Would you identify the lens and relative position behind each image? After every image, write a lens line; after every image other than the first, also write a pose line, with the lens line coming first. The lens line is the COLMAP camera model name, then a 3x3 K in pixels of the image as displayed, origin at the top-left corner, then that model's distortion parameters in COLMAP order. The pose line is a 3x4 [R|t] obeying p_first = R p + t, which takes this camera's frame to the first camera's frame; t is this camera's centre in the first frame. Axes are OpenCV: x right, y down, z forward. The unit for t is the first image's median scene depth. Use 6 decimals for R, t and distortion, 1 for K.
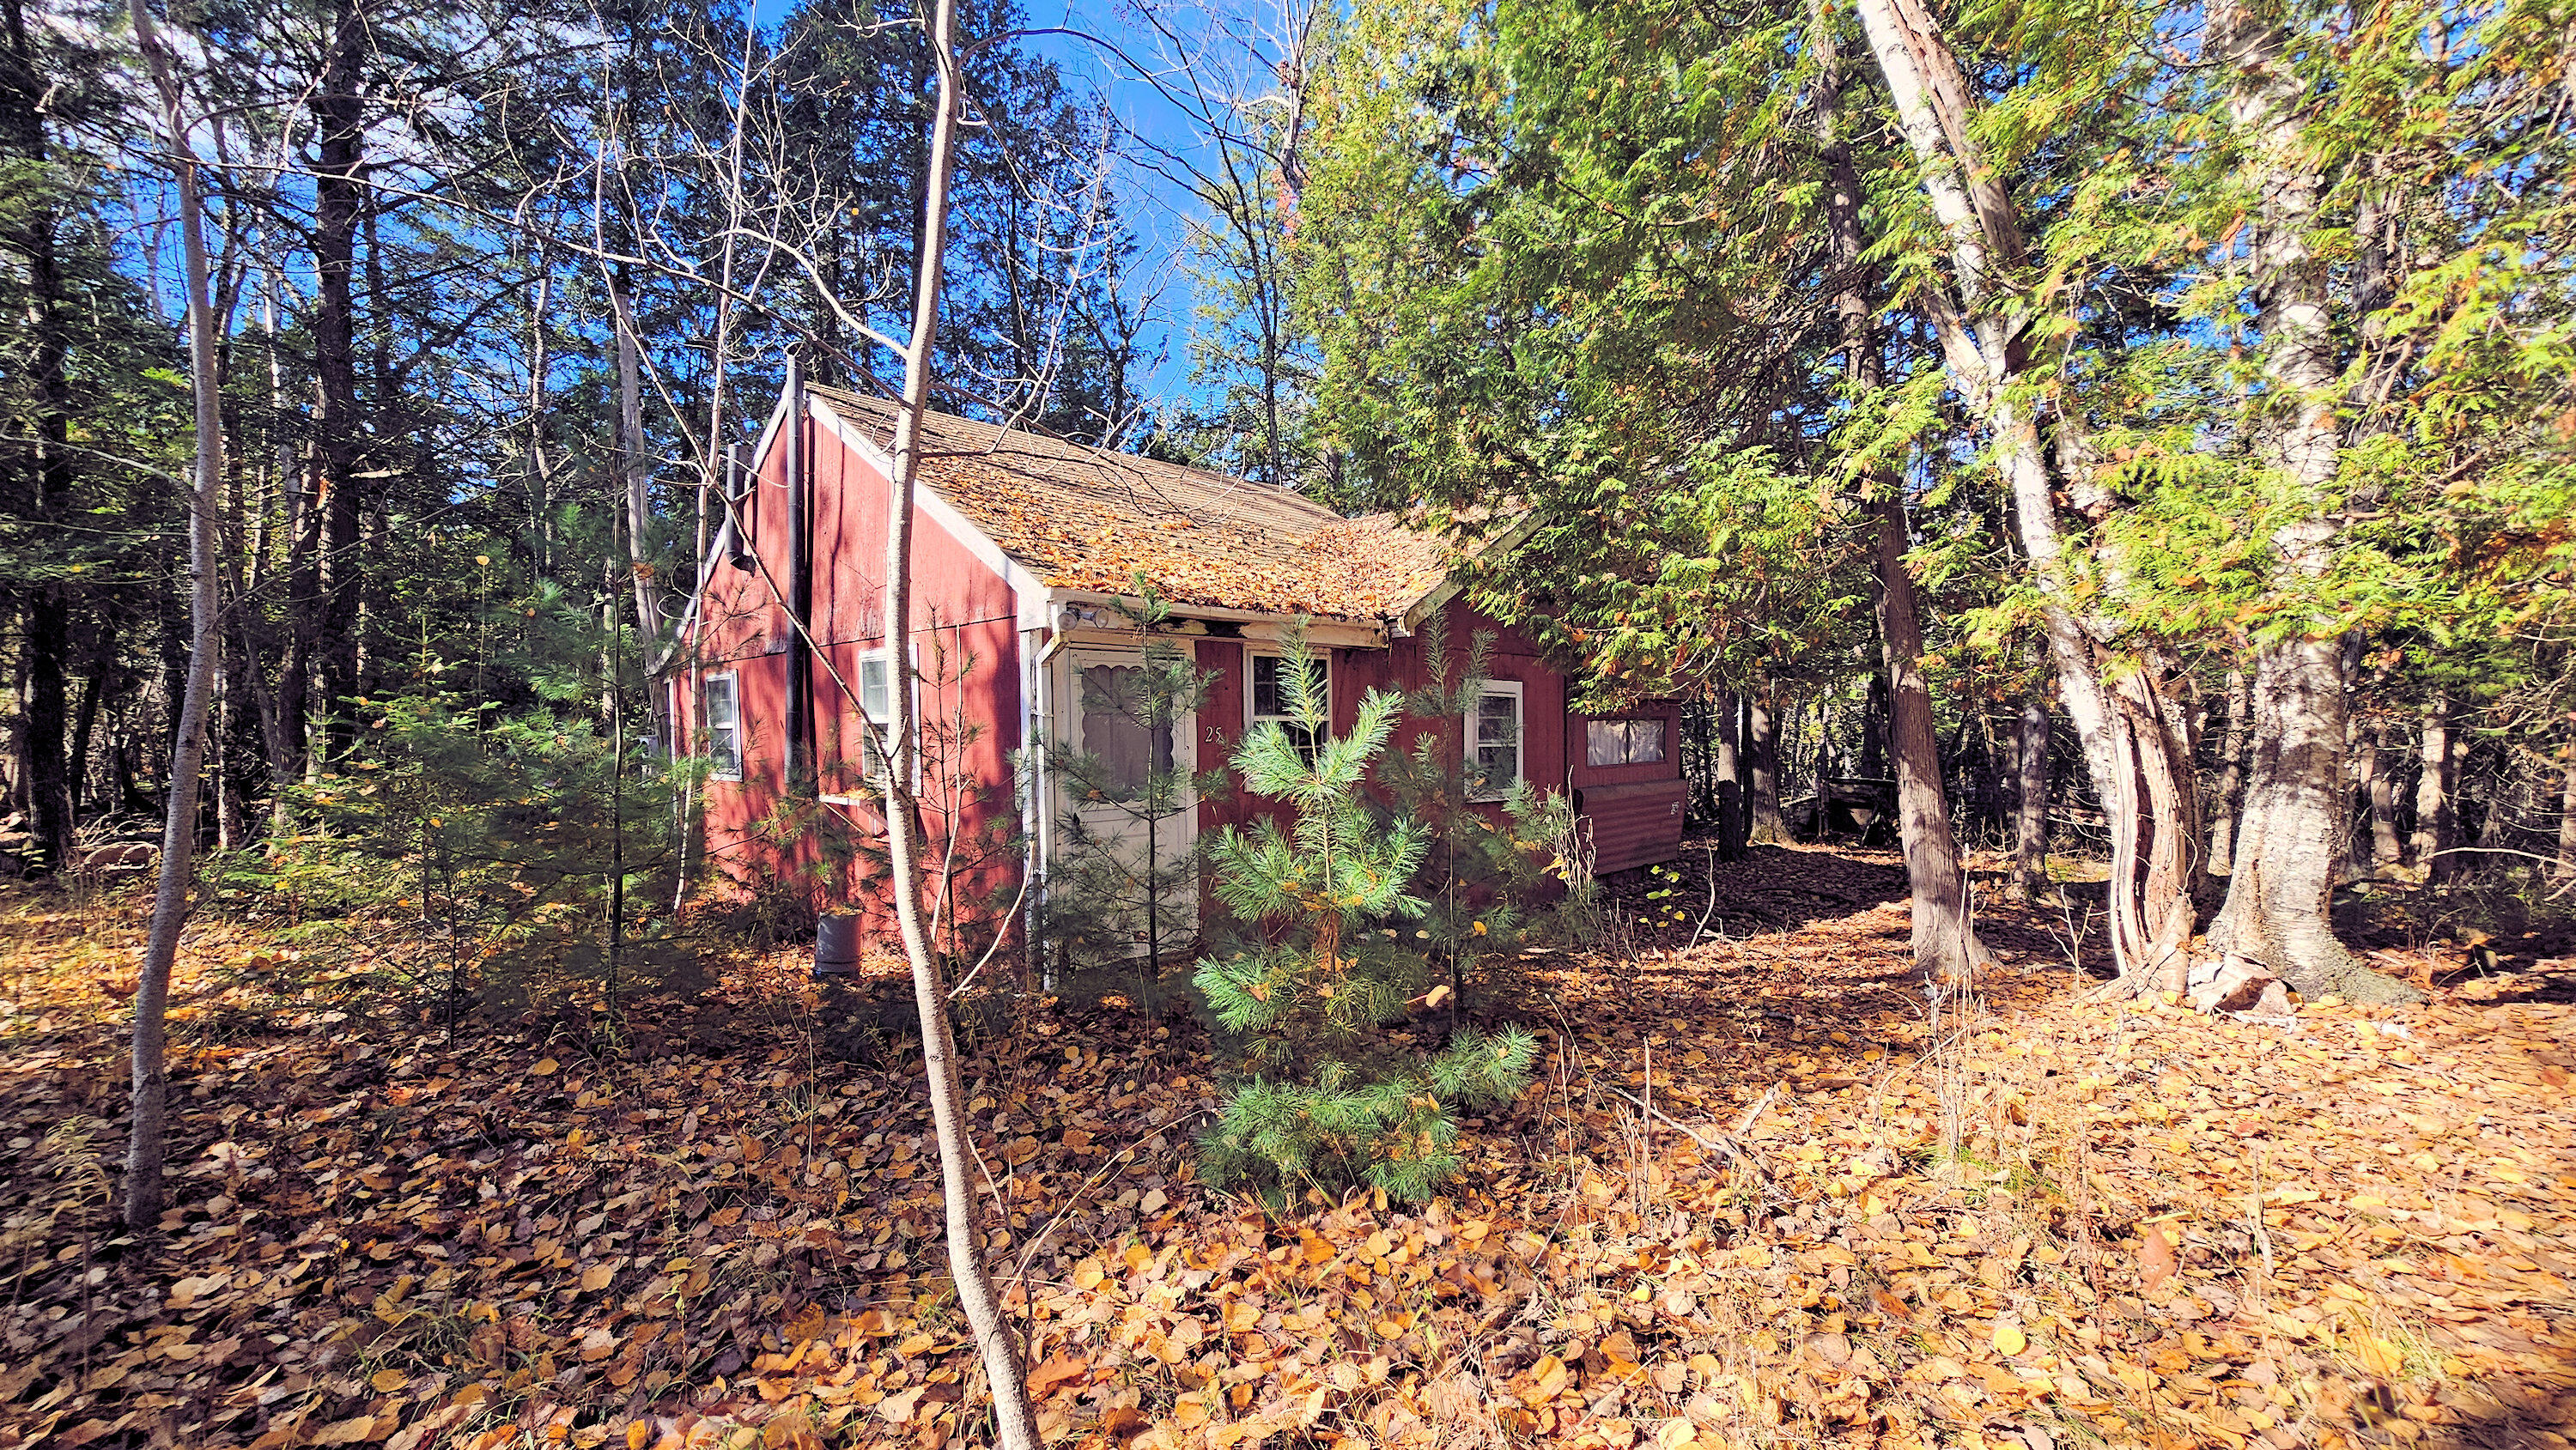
lens RADIAL K [[1046.9, 0, 1288.3], [0, 1046.9, 730.4], [0, 0, 1]] dist [-0.002334, -0.000258]
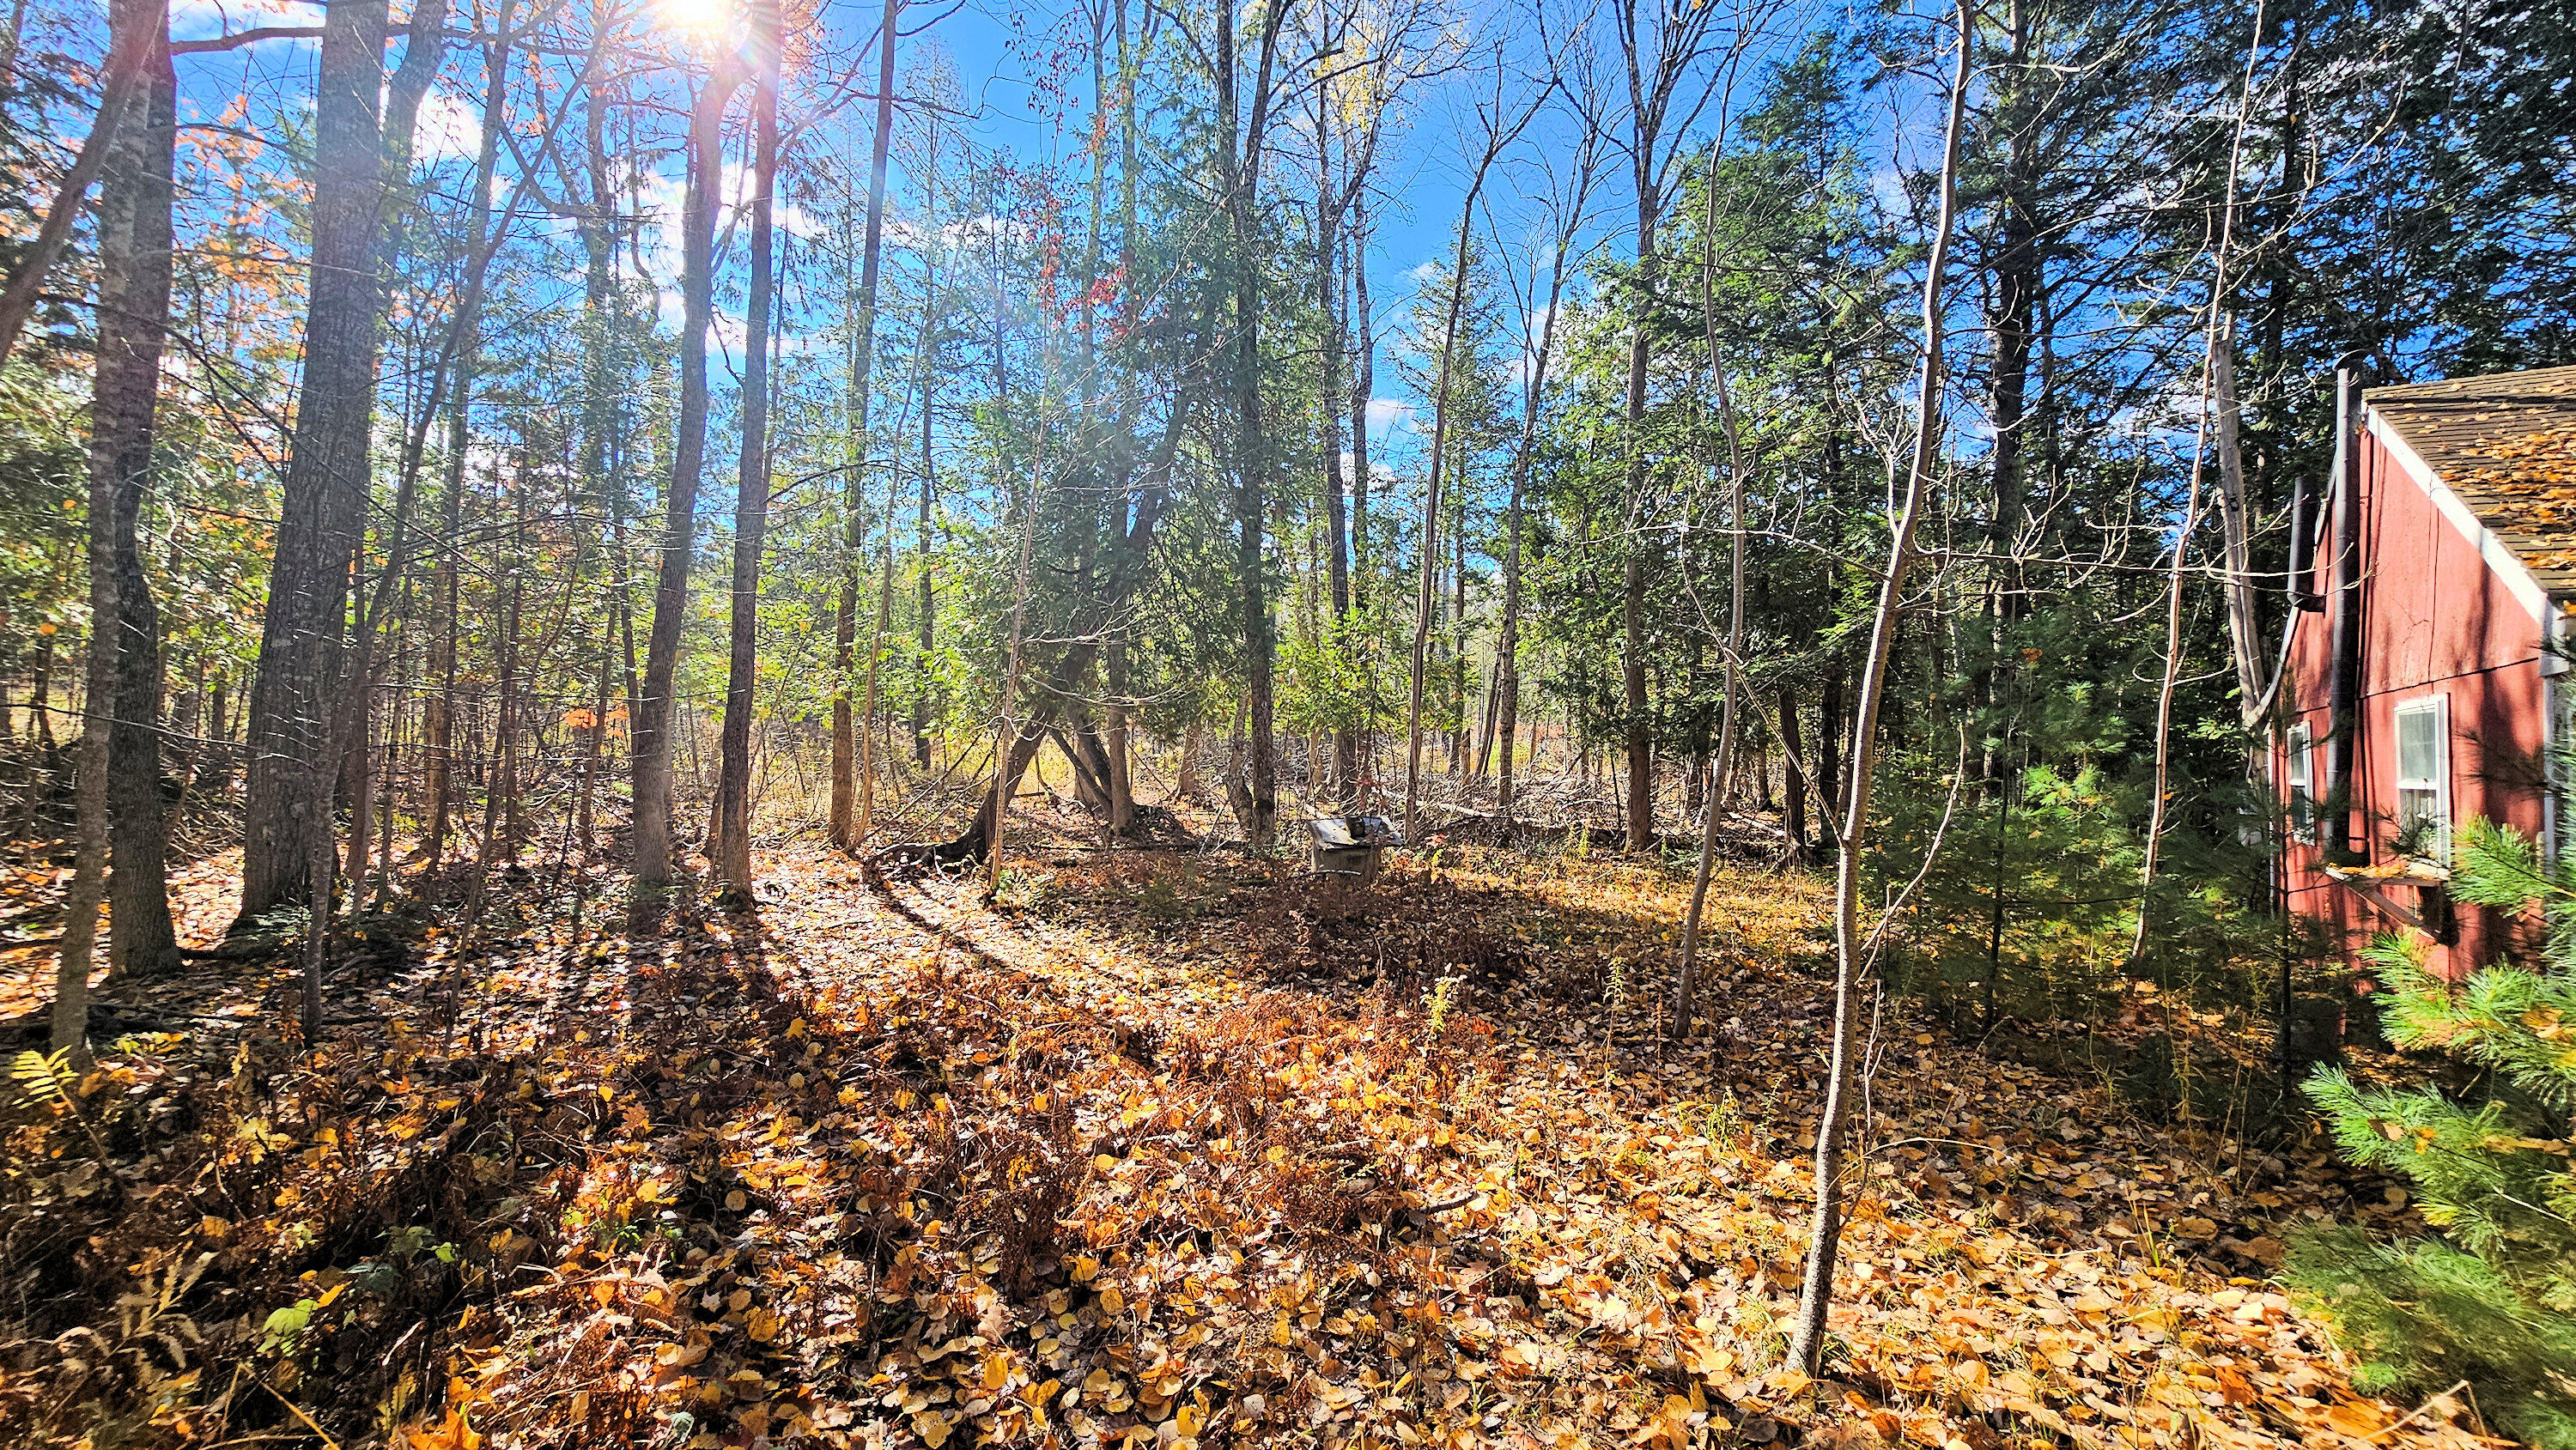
lens RADIAL K [[1046.9, 0, 1288.3], [0, 1046.9, 730.4], [0, 0, 1]] dist [-0.002334, -0.000258]
pose [[0.155457, -0.007440, -0.987815, 0.385471], [-0.029536, 0.999490, -0.012177, -0.022332], [0.987401, 0.031069, 0.155158, -0.028670]]
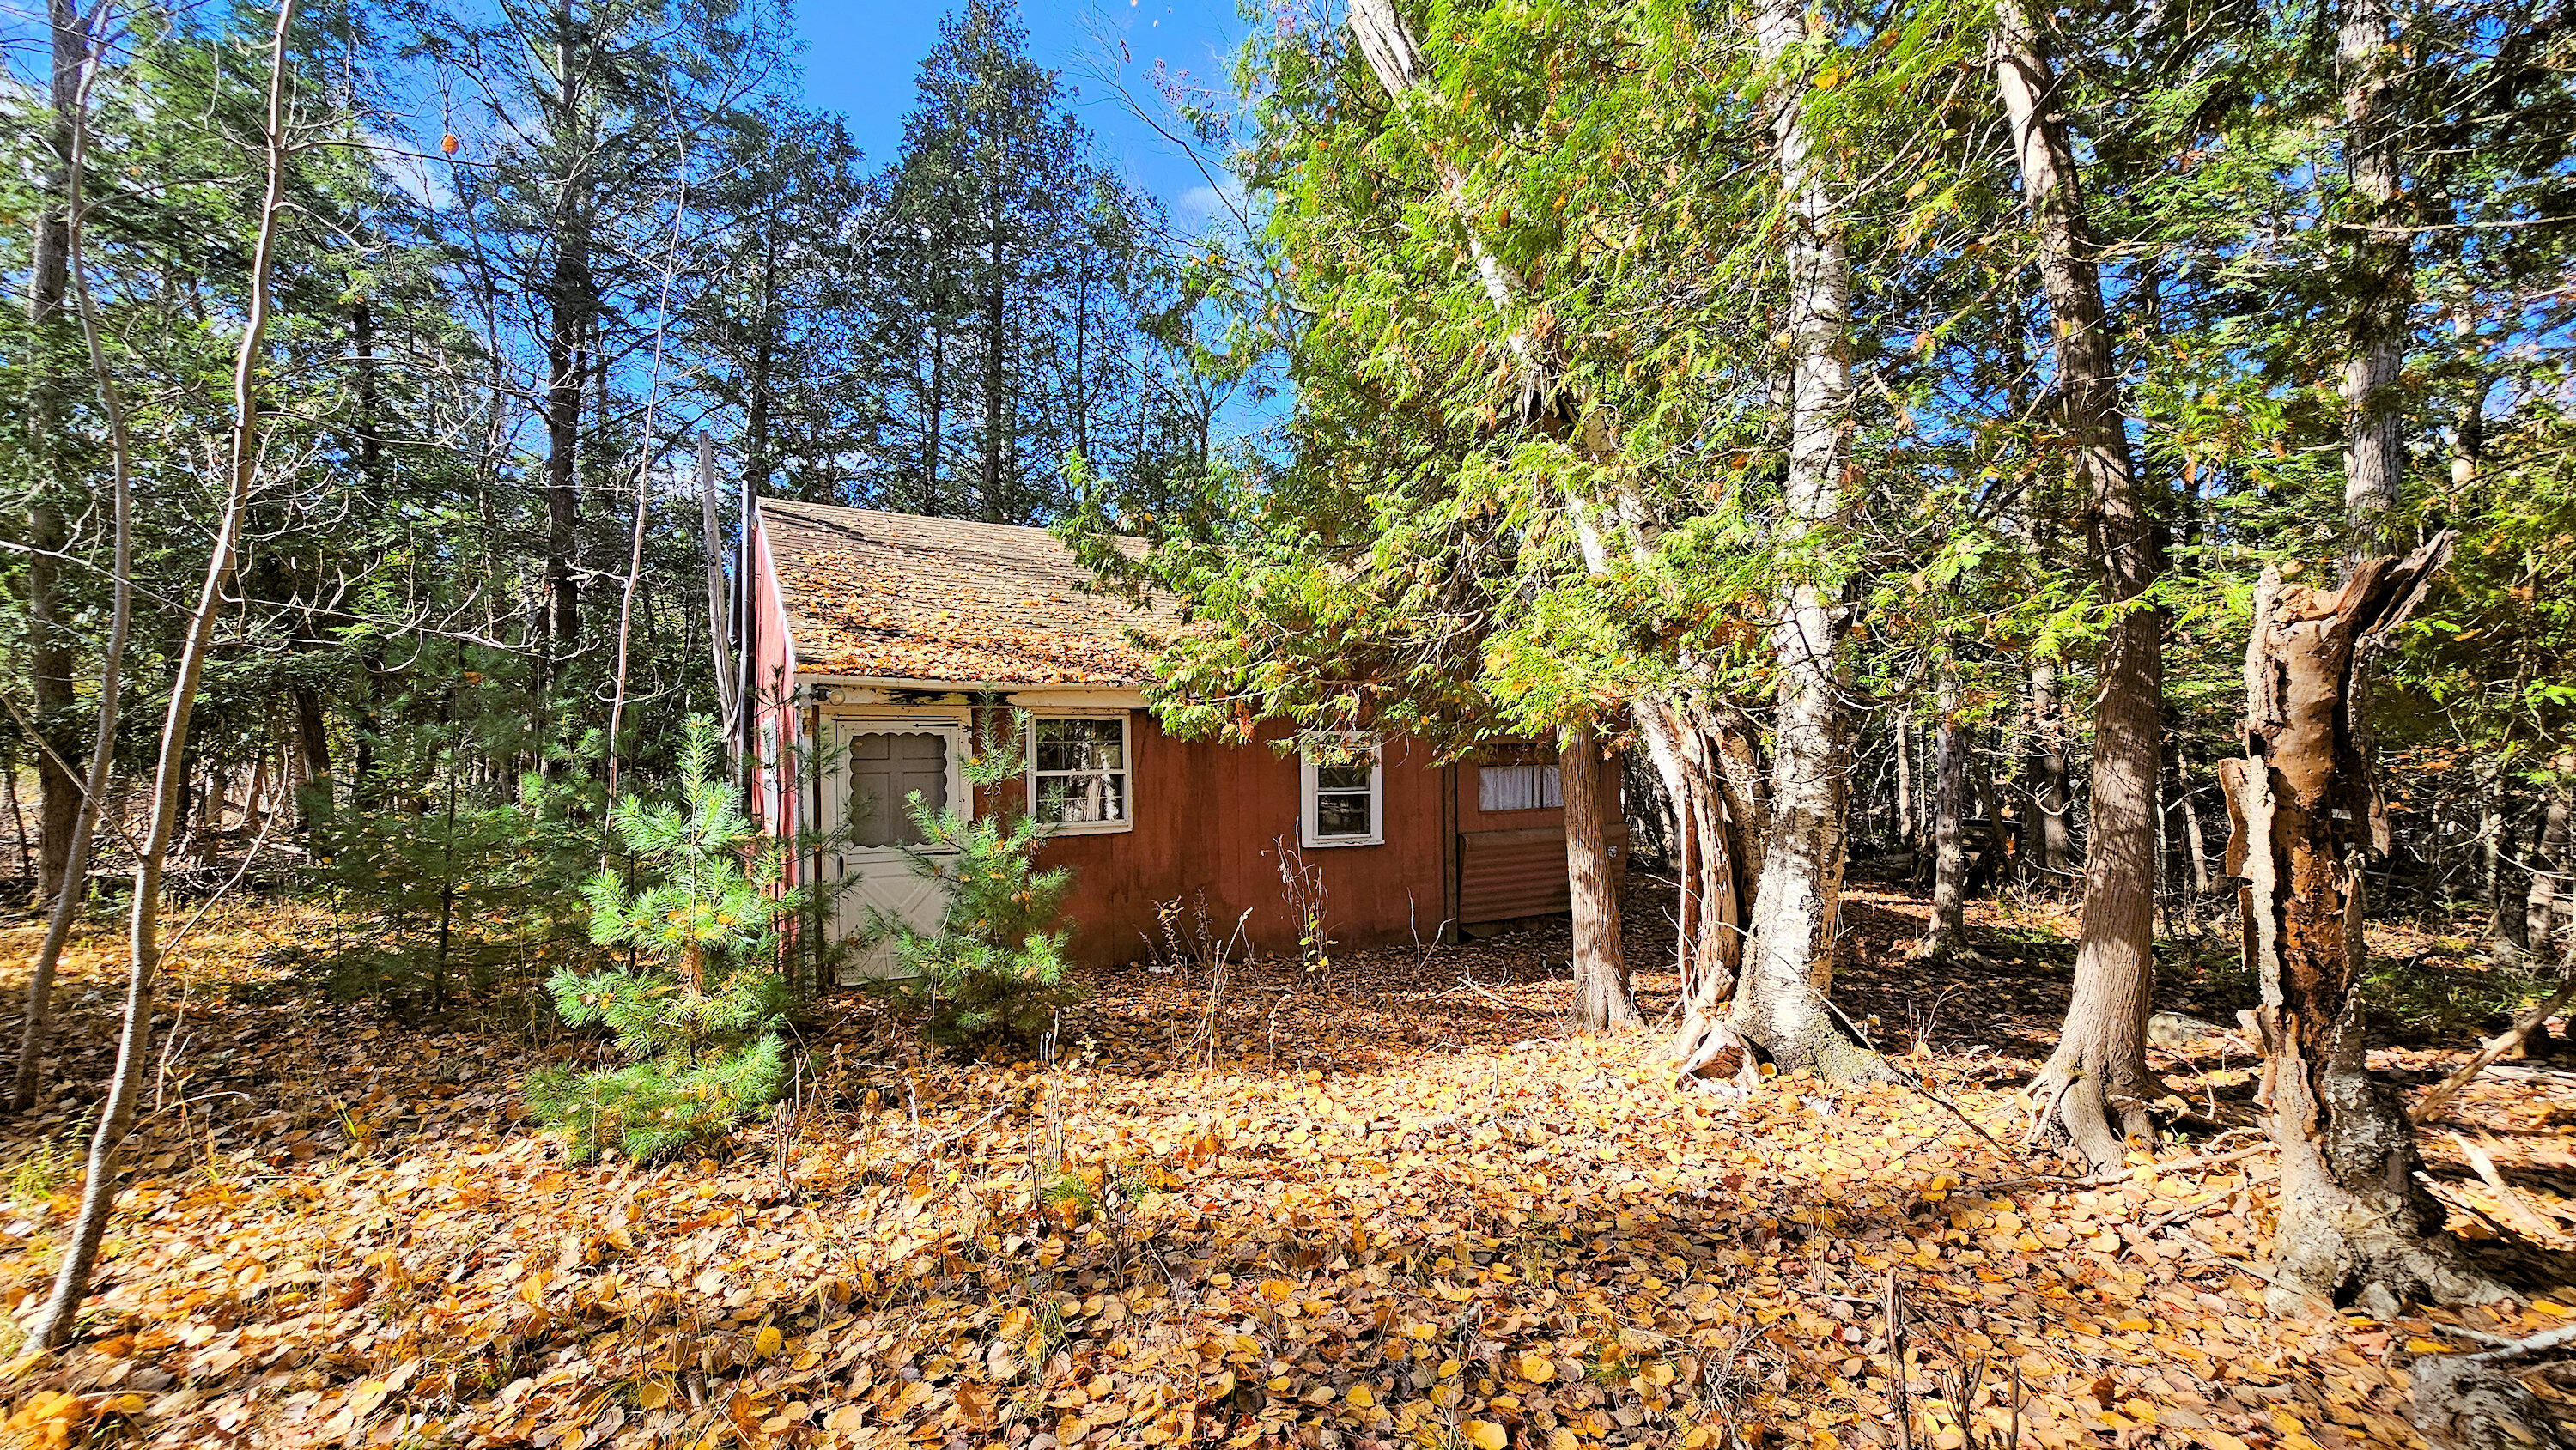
lens RADIAL K [[1046.9, 0, 1288.3], [0, 1046.9, 730.4], [0, 0, 1]] dist [-0.002334, -0.000258]
pose [[0.968243, -0.011743, -0.249735, 0.685522], [0.004797, 0.999585, -0.028403, -0.031641], [0.249965, 0.026303, 0.967897, -0.068490]]
